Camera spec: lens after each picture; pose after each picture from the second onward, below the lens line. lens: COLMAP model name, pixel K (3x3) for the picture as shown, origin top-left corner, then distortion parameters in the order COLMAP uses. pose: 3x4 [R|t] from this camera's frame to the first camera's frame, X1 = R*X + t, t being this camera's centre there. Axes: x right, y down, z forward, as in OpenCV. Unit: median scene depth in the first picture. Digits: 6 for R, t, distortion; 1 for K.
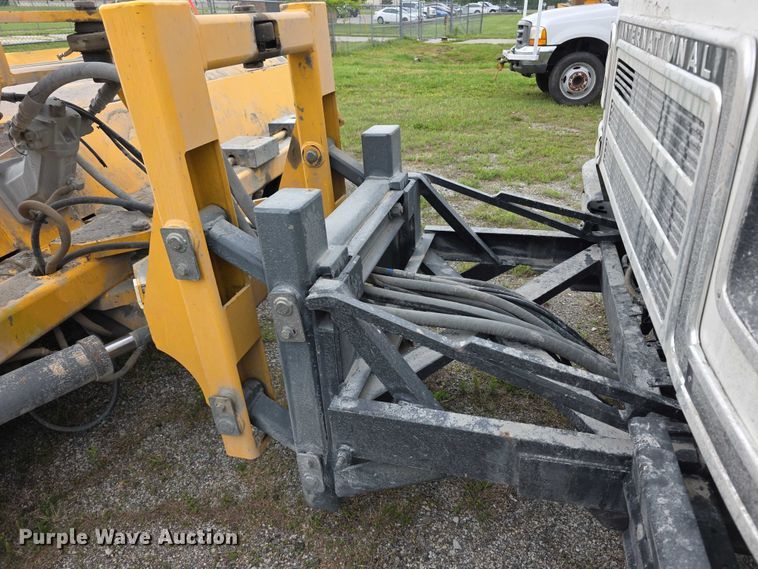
lens RADIAL K [[519.6, 0, 379.0], [0, 519.6, 284.5], [0, 0, 1]] dist [0.058705, -0.063536]
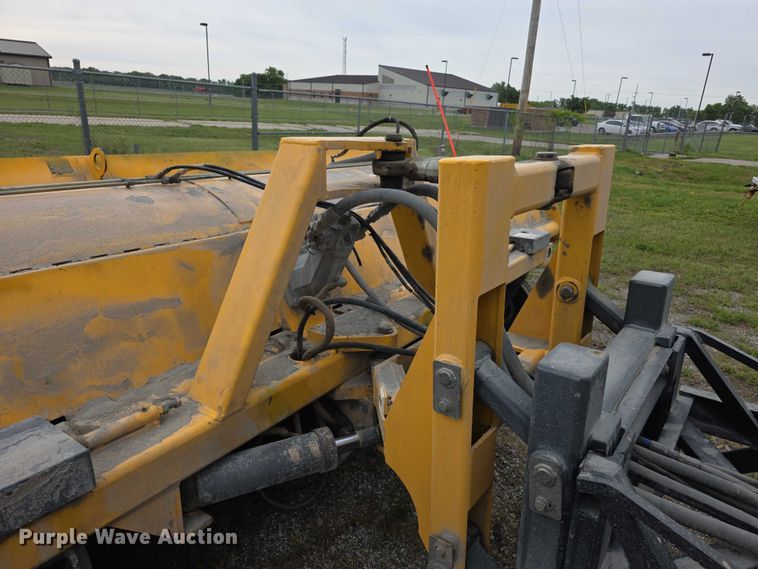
lens RADIAL K [[517.2, 0, 378.9], [0, 517.2, 290.0], [0, 0, 1]] dist [0.063257, -0.059225]
pose [[0.926141, 0.174125, -0.334579, -0.136515], [-0.224198, 0.967484, -0.117090, -0.064924], [0.303311, 0.183454, 0.935065, 0.007918]]
